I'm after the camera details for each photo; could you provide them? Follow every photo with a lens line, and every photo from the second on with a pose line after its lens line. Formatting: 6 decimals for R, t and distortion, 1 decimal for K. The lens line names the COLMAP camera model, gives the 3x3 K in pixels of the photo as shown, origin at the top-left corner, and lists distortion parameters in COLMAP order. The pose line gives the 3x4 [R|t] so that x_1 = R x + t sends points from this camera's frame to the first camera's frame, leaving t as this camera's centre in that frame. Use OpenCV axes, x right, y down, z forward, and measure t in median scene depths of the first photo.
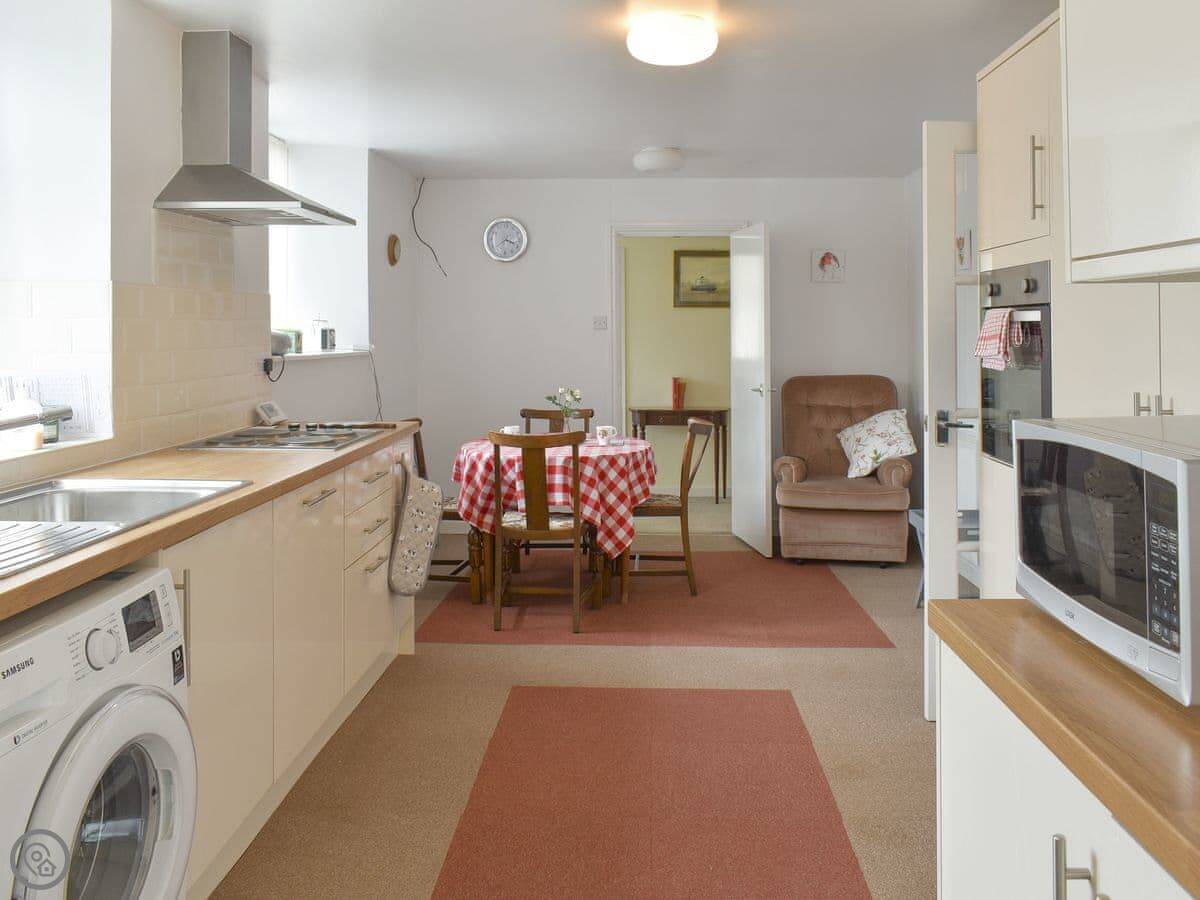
lens RADIAL K [[943.0, 0, 600.0], [0, 943.0, 450.0], [0, 0, 1]] dist [-0.009969, -0.002531]
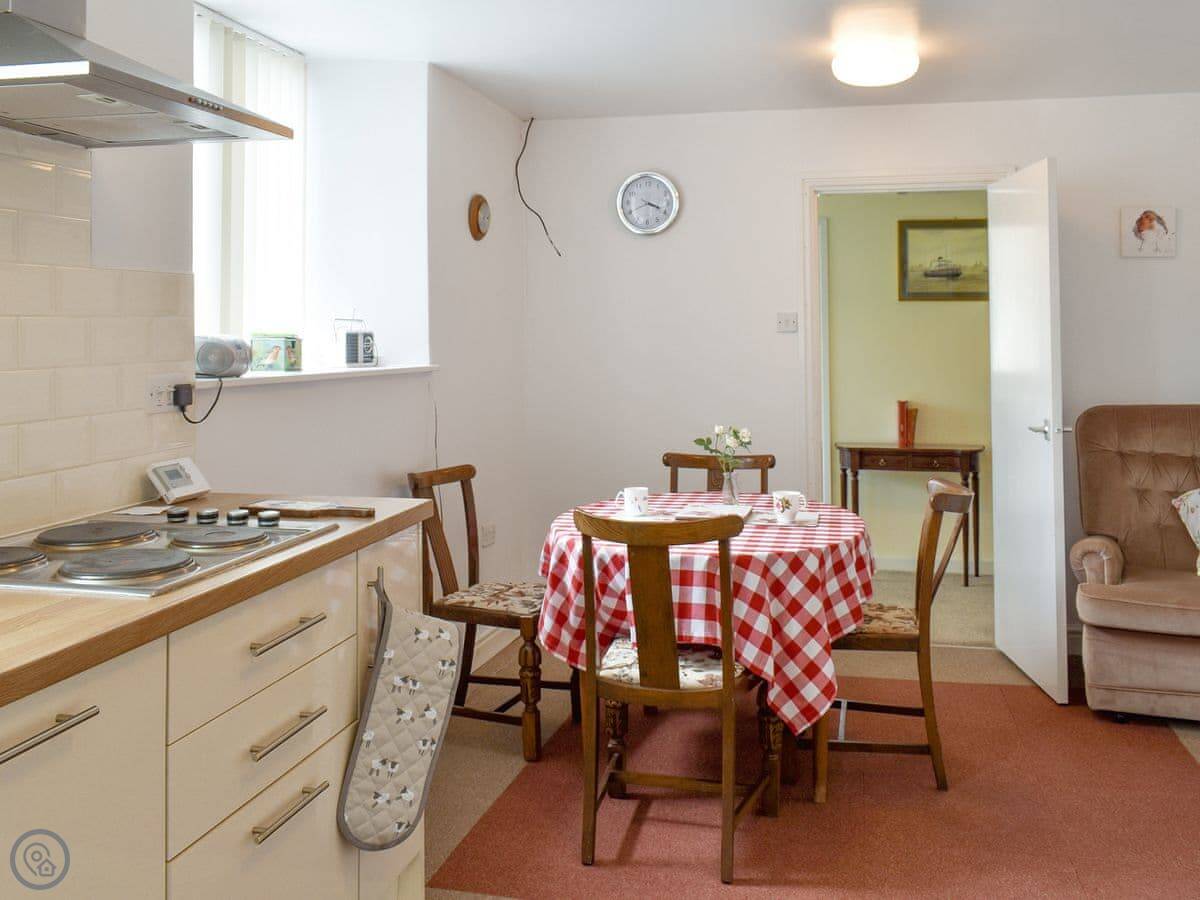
lens RADIAL K [[1149.0, 0, 635.1], [0, 1149.0, 344.9], [0, 0, 1]] dist [-0.013491, -0.011938]
pose [[0.989290, -0.000880, -0.145957, 0.017231], [-0.016153, 0.993179, -0.115474, -0.033806], [0.145063, 0.116595, 0.982529, 0.266310]]
